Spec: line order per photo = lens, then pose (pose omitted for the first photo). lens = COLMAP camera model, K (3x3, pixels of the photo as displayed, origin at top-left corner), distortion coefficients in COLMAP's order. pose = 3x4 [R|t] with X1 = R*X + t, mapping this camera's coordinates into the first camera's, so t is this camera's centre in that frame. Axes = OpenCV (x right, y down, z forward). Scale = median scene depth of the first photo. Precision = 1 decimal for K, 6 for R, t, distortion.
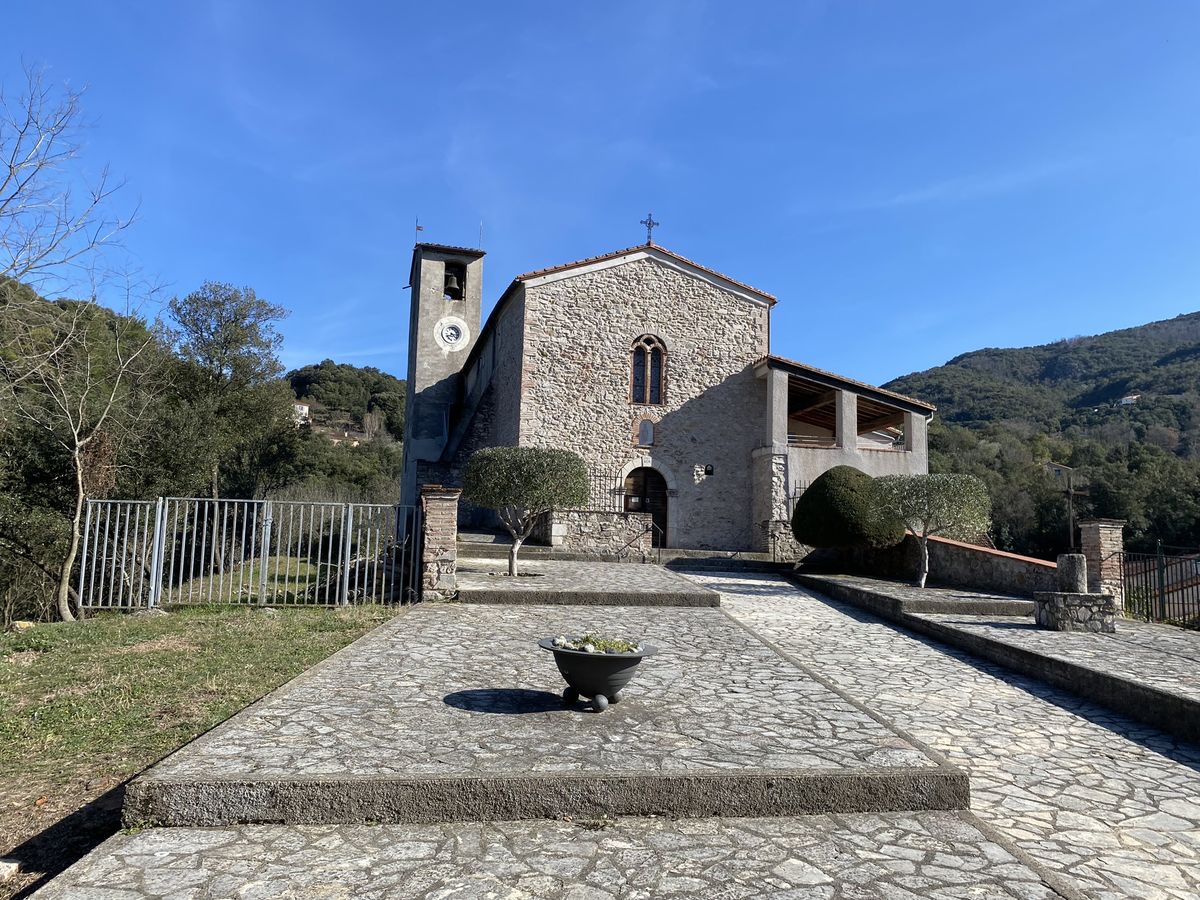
lens RADIAL K [[920.1, 0, 596.1], [0, 920.1, 456.8], [0, 0, 1]] dist [0.001957, -0.013284]
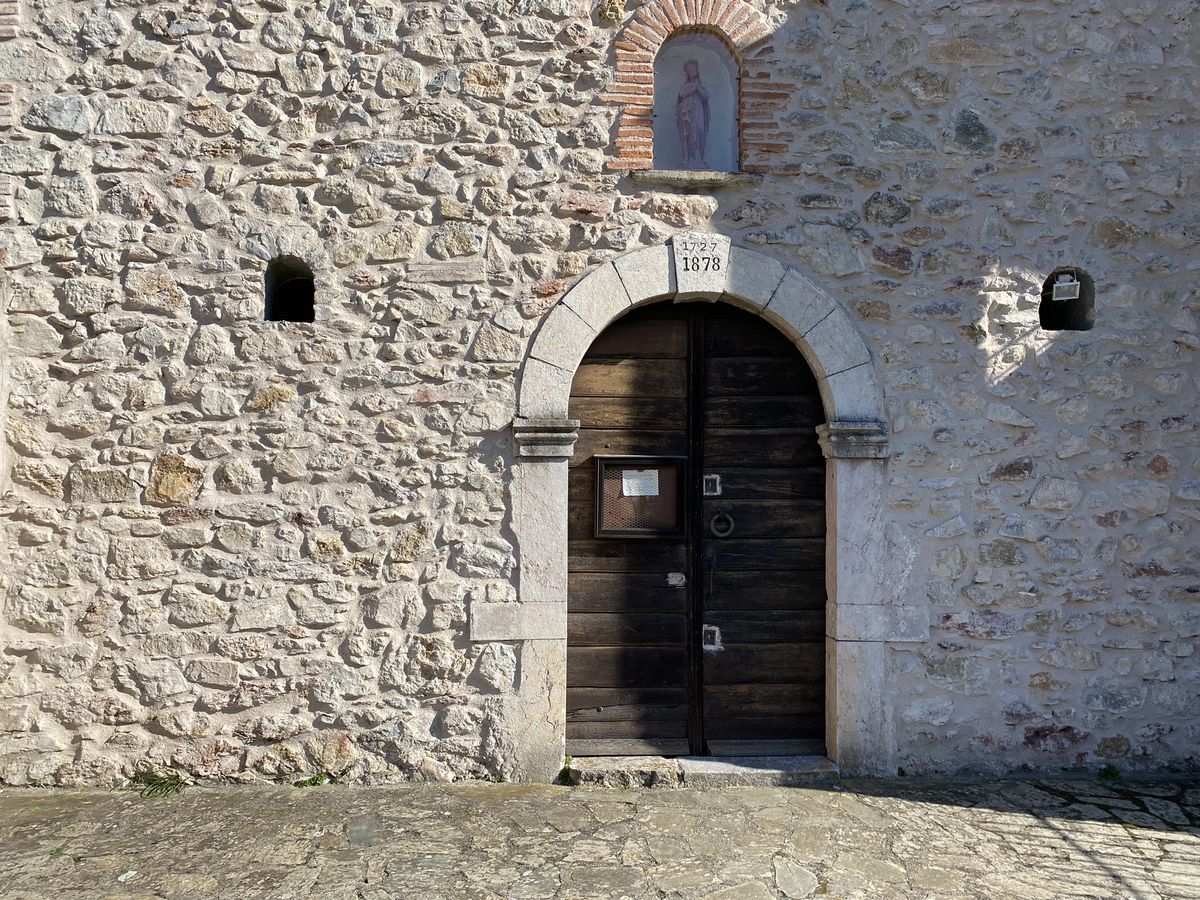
lens RADIAL K [[920.1, 0, 601.0], [0, 920.1, 443.9], [0, 0, 1]] dist [0.001957, -0.013284]
pose [[0.987964, -0.026822, -0.152343, 0.060852], [0.039557, 0.995913, 0.081194, 0.023837], [0.149542, -0.086243, 0.984987, 0.809130]]
